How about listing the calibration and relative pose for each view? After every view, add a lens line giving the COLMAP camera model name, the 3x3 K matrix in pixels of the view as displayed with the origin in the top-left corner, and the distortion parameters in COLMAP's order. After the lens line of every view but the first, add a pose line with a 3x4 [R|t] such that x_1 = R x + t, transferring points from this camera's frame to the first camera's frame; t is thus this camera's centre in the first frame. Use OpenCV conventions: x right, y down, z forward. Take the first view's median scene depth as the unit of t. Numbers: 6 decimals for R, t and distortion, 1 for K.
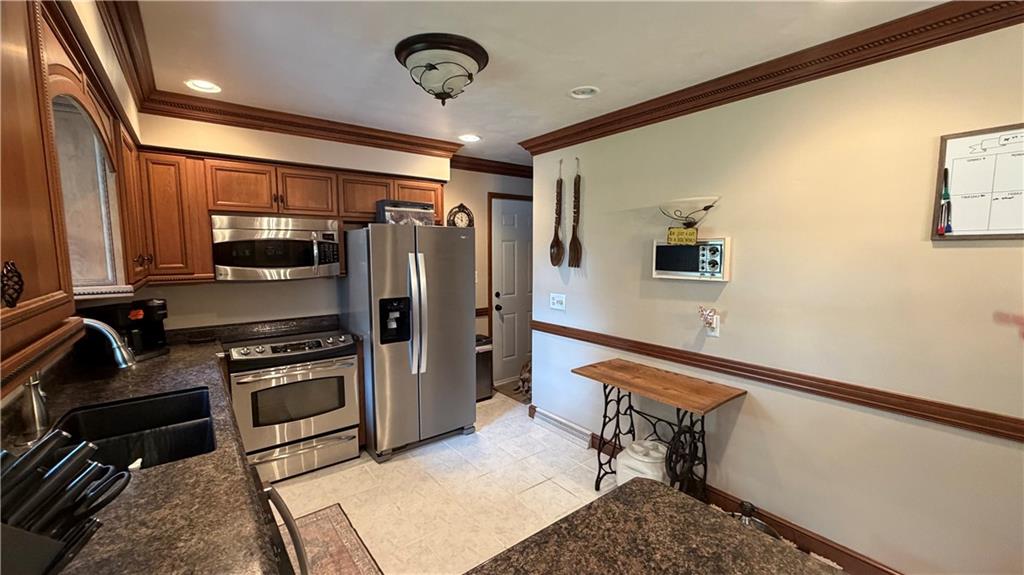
lens RADIAL K [[406.7, 0, 508.5], [0, 406.7, 290.3], [0, 0, 1]] dist [-0.003432, 0.000596]
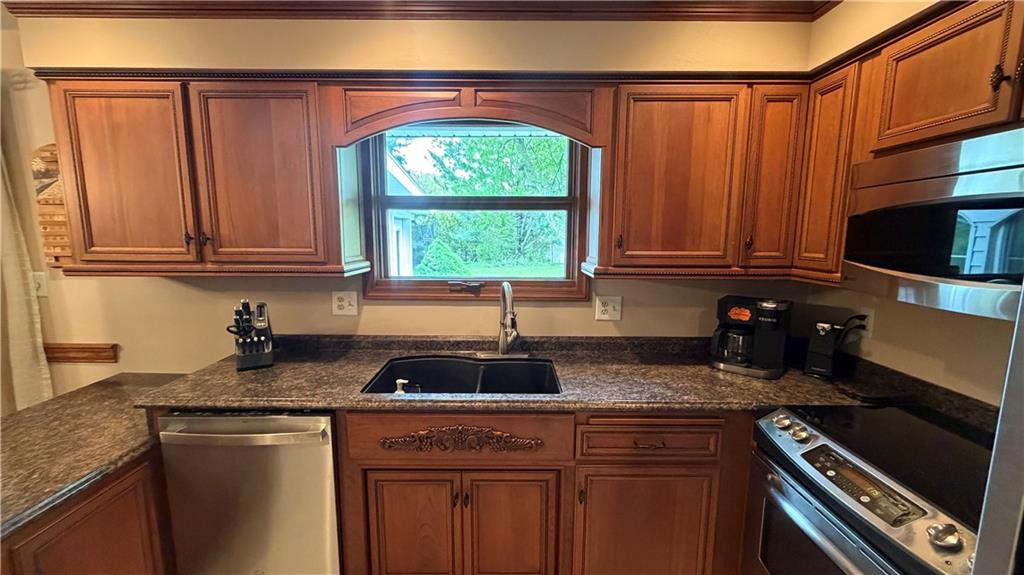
lens RADIAL K [[406.7, 0, 512.1], [0, 406.7, 289.4], [0, 0, 1]] dist [-0.003432, 0.000596]
pose [[-0.614288, 0.109135, -0.781499, -0.033303], [-0.082033, 0.976191, 0.200804, -0.084353], [0.784806, 0.187460, -0.590710, 0.875841]]
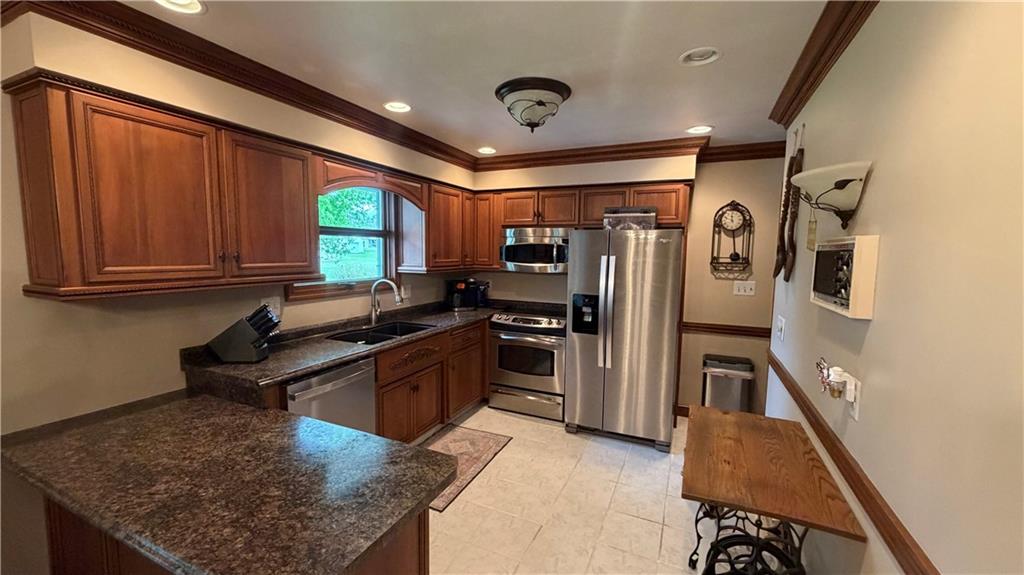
lens RADIAL K [[406.7, 0, 507.1], [0, 406.7, 288.4], [0, 0, 1]] dist [-0.003432, 0.000596]
pose [[0.457994, 0.091723, -0.884210, 0.618615], [-0.103110, 0.993430, 0.049646, -0.031387], [0.882955, 0.068433, 0.464443, 0.268534]]
